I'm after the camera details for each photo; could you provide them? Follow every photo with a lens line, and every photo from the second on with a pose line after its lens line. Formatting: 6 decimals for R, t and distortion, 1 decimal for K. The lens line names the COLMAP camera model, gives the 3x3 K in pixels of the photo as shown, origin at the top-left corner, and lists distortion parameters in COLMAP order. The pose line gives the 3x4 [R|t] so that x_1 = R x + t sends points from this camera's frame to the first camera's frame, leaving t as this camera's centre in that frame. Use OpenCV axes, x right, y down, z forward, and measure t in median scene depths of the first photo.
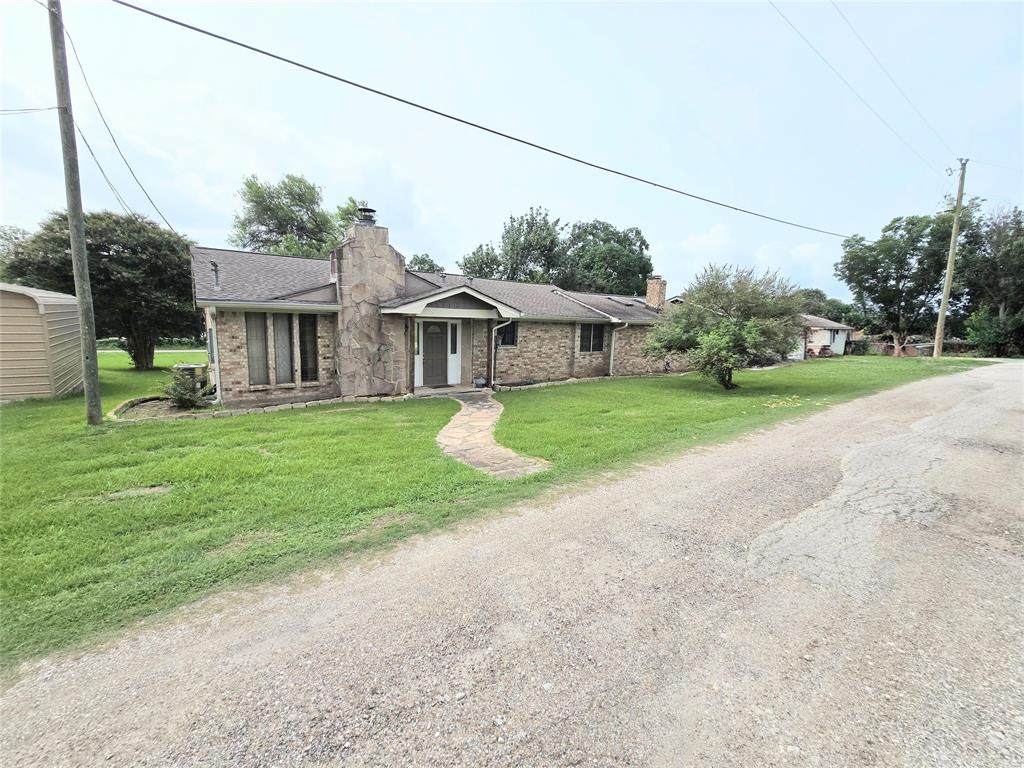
lens RADIAL K [[423.3, 0, 512.0], [0, 423.3, 384.0], [0, 0, 1]] dist [0.000425, 0.000095]
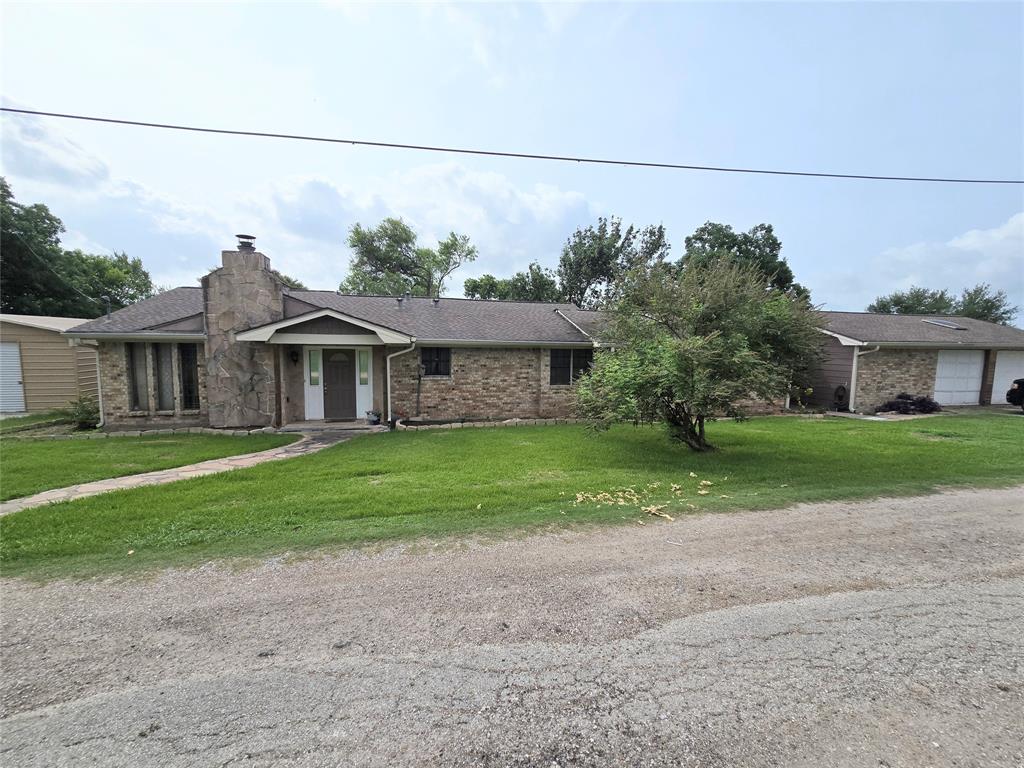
lens RADIAL K [[423.3, 0, 512.0], [0, 423.3, 384.0], [0, 0, 1]] dist [0.000425, 0.000095]
pose [[0.912883, 0.022813, -0.407583, 0.615798], [-0.047834, 0.997537, -0.051303, -0.049897], [0.405409, 0.066330, 0.911726, 0.374606]]
